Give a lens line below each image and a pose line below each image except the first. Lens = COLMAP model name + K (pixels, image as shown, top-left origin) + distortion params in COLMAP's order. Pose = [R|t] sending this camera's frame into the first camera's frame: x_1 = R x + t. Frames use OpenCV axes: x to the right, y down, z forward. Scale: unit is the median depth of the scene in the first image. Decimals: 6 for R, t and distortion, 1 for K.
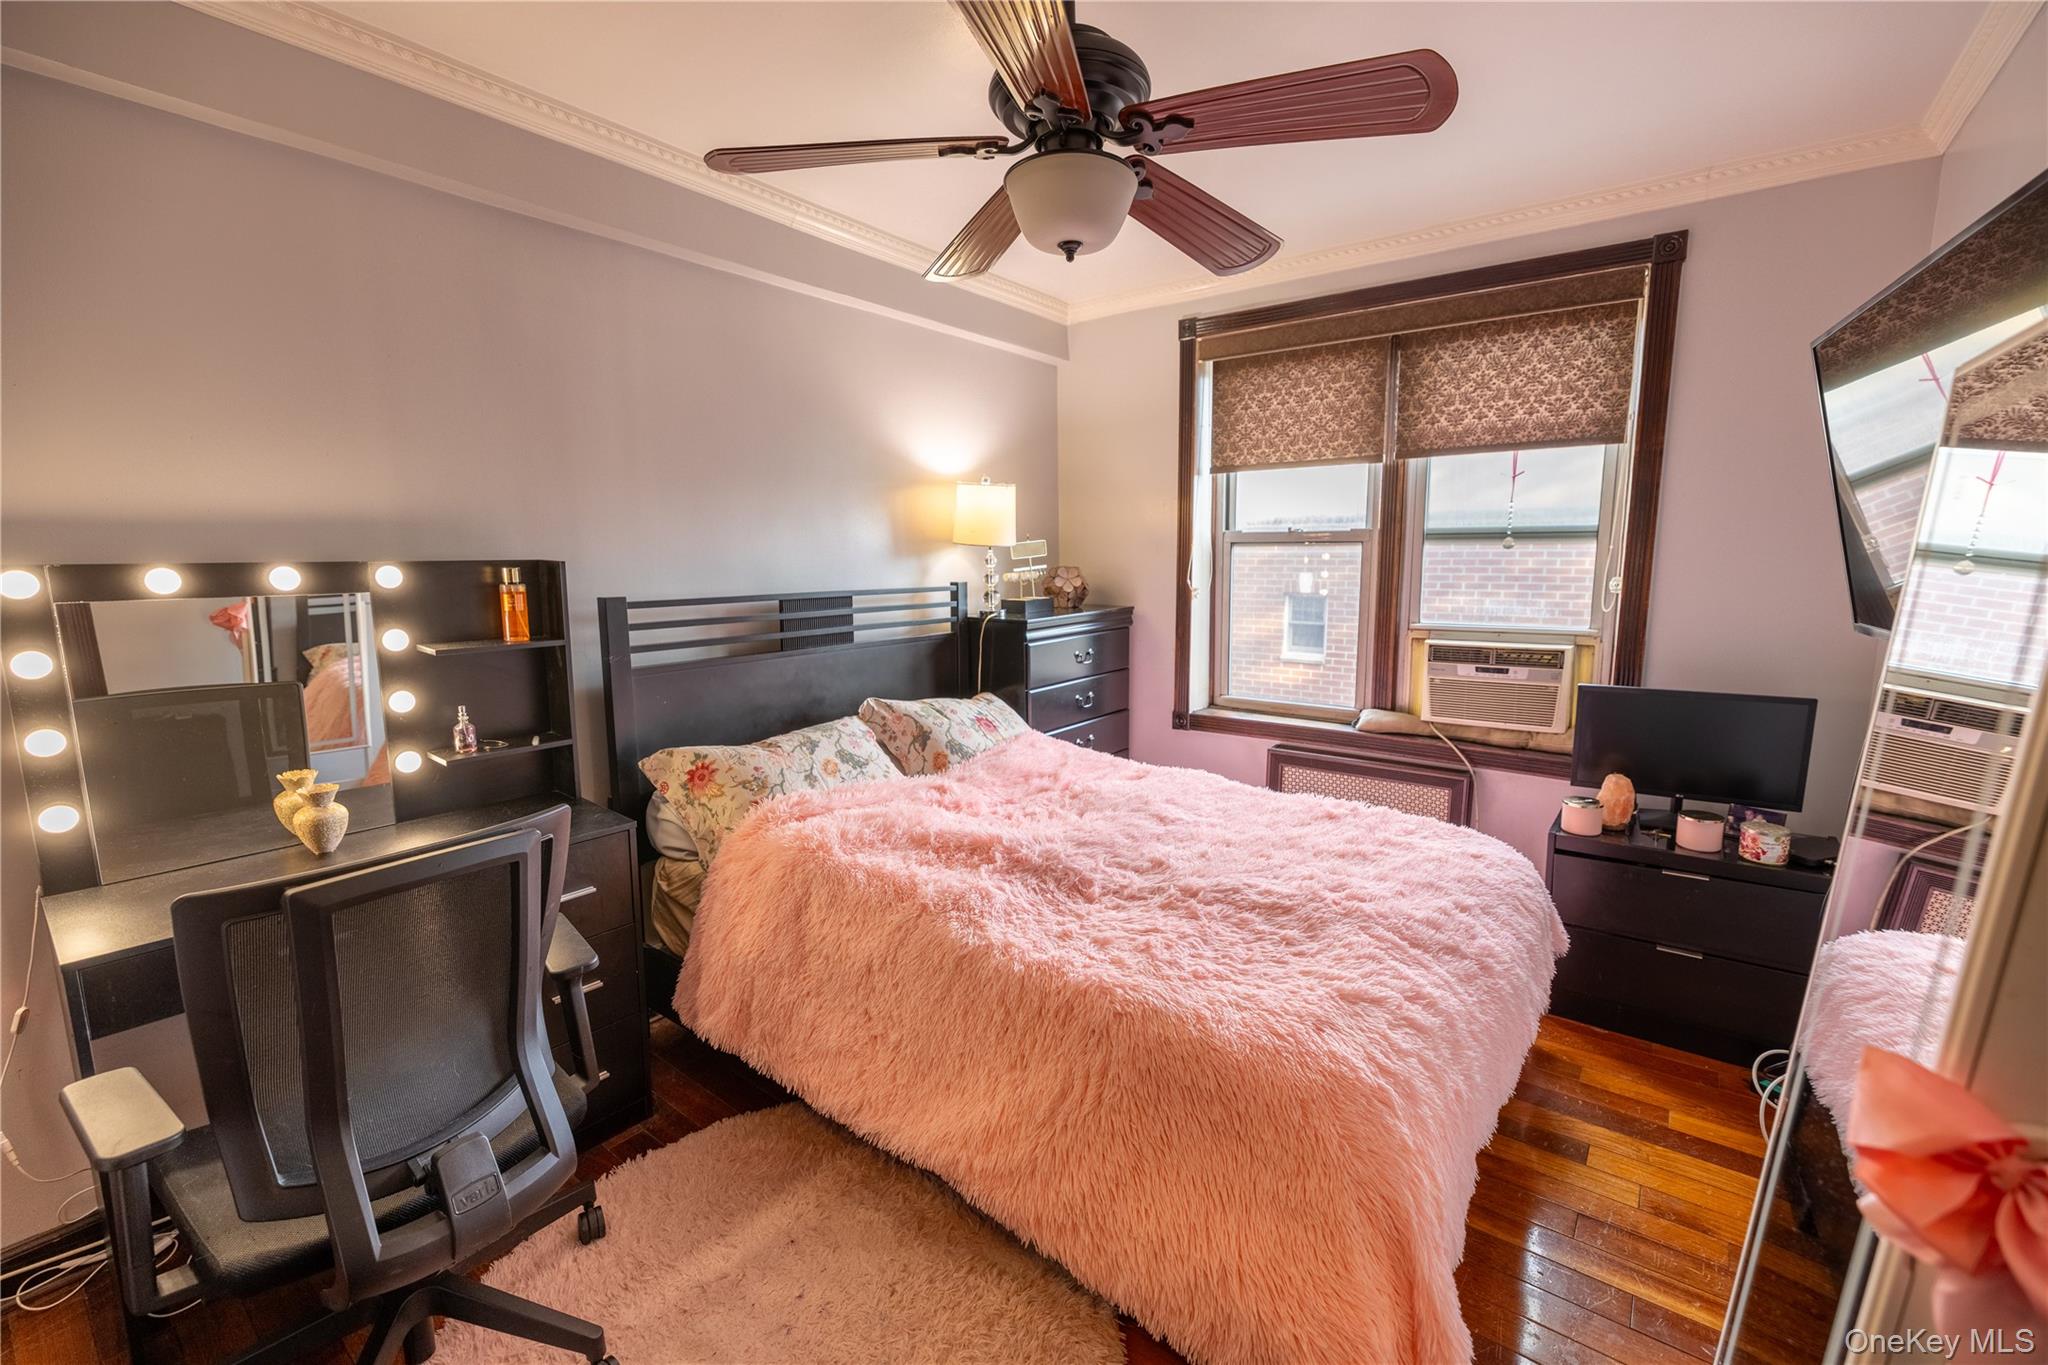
lens RADIAL K [[867.0, 0, 1031.7], [0, 867.0, 675.2], [0, 0, 1]] dist [0.001948, -0.000045]
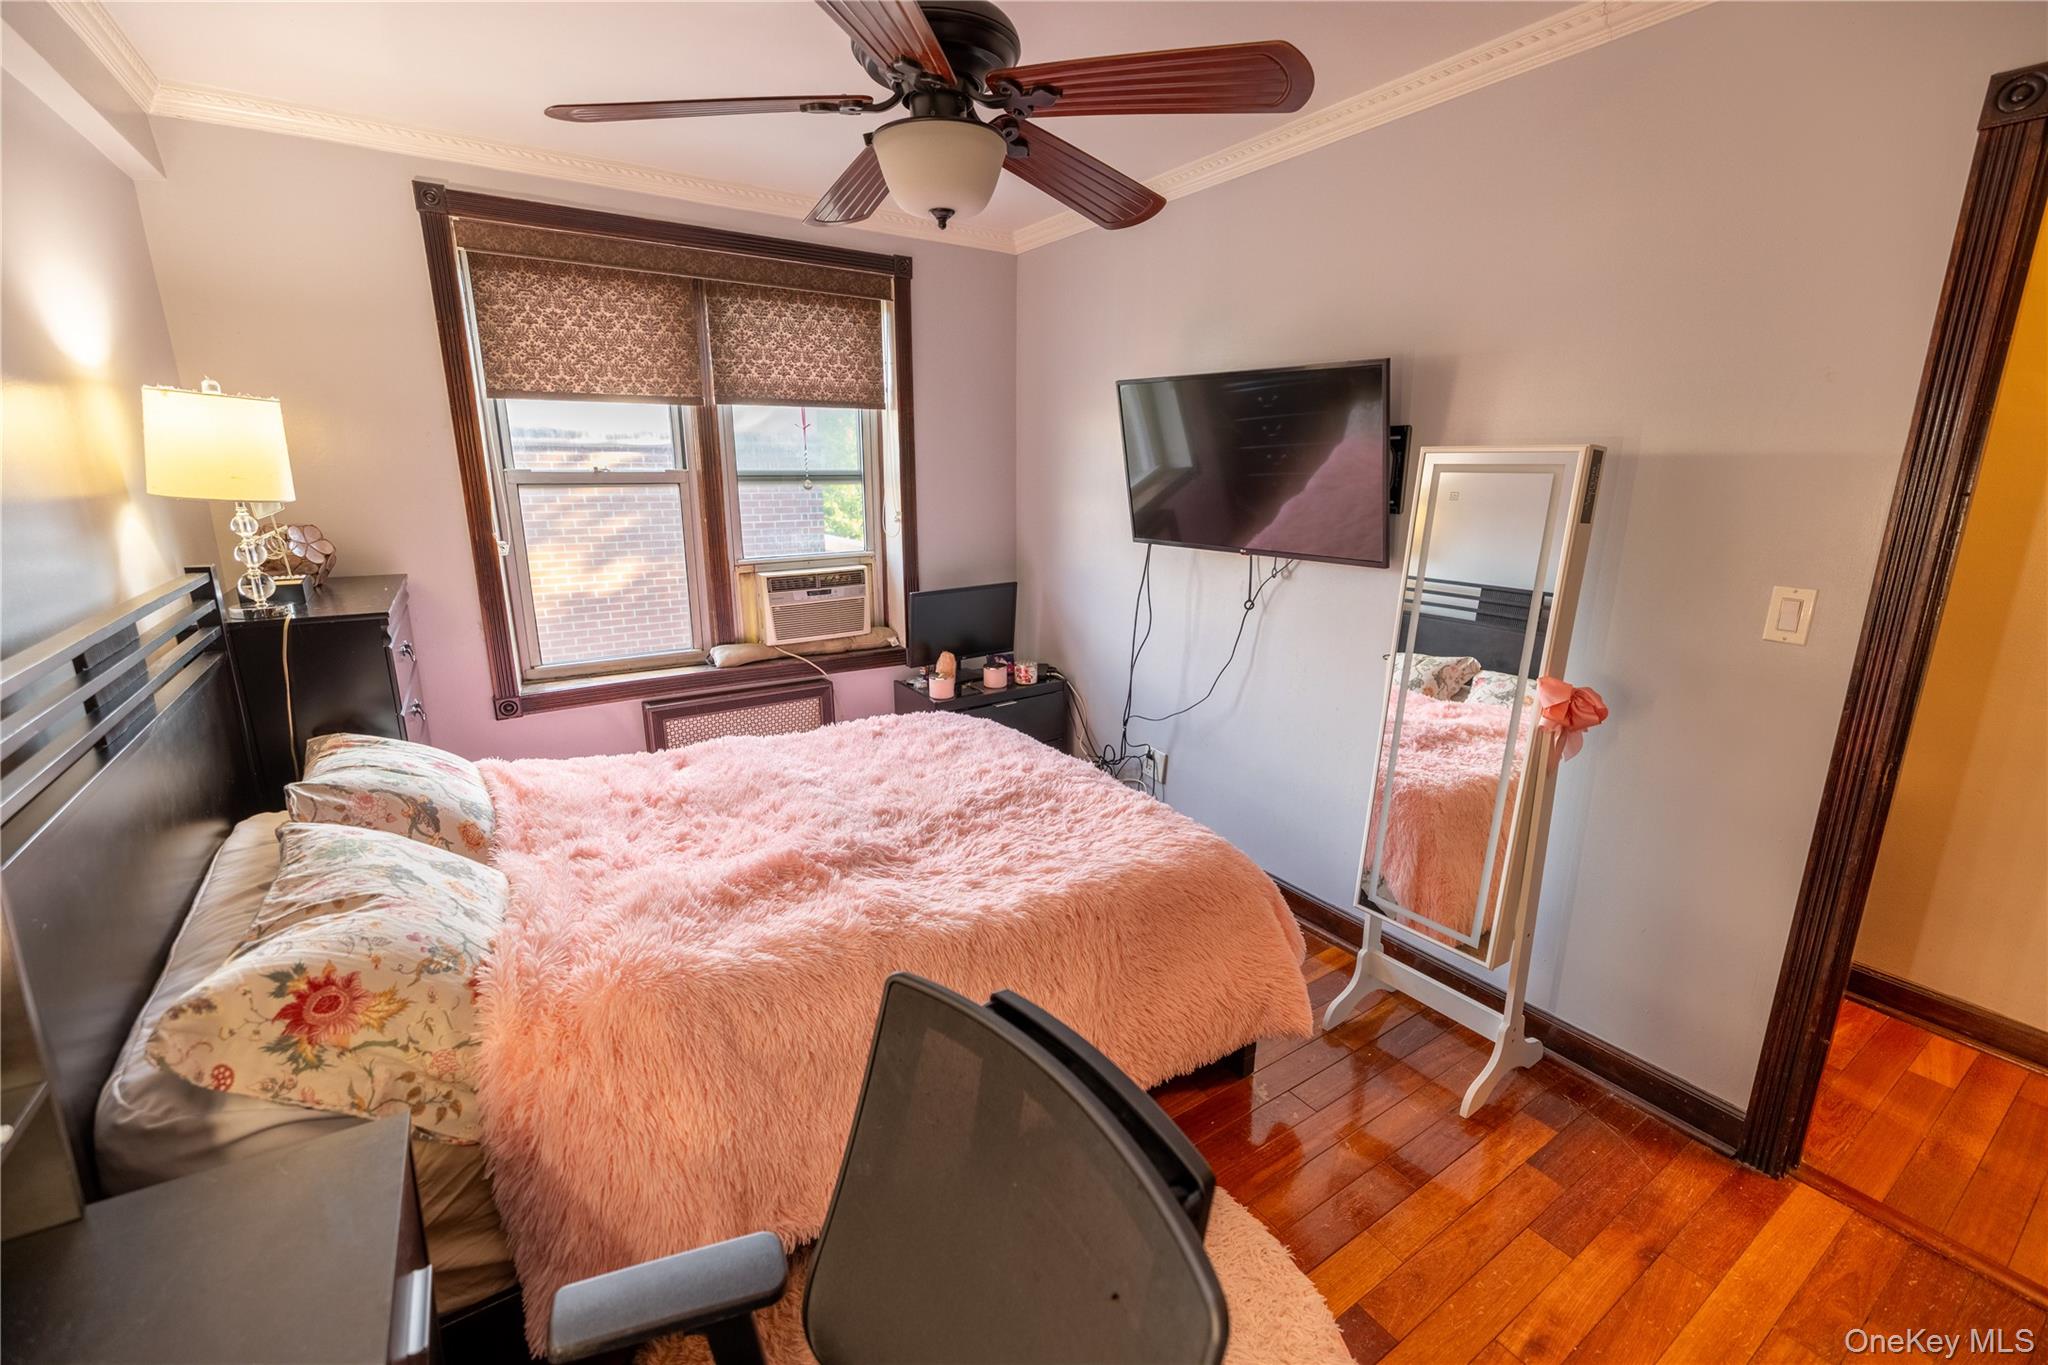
lens RADIAL K [[867.0, 0, 1031.7], [0, 867.0, 675.2], [0, 0, 1]] dist [0.001948, -0.000045]
pose [[0.317715, -0.221578, 0.921933, -0.516463], [0.126679, 0.973515, 0.190319, -0.087088], [-0.939686, 0.056322, 0.337370, 0.330532]]
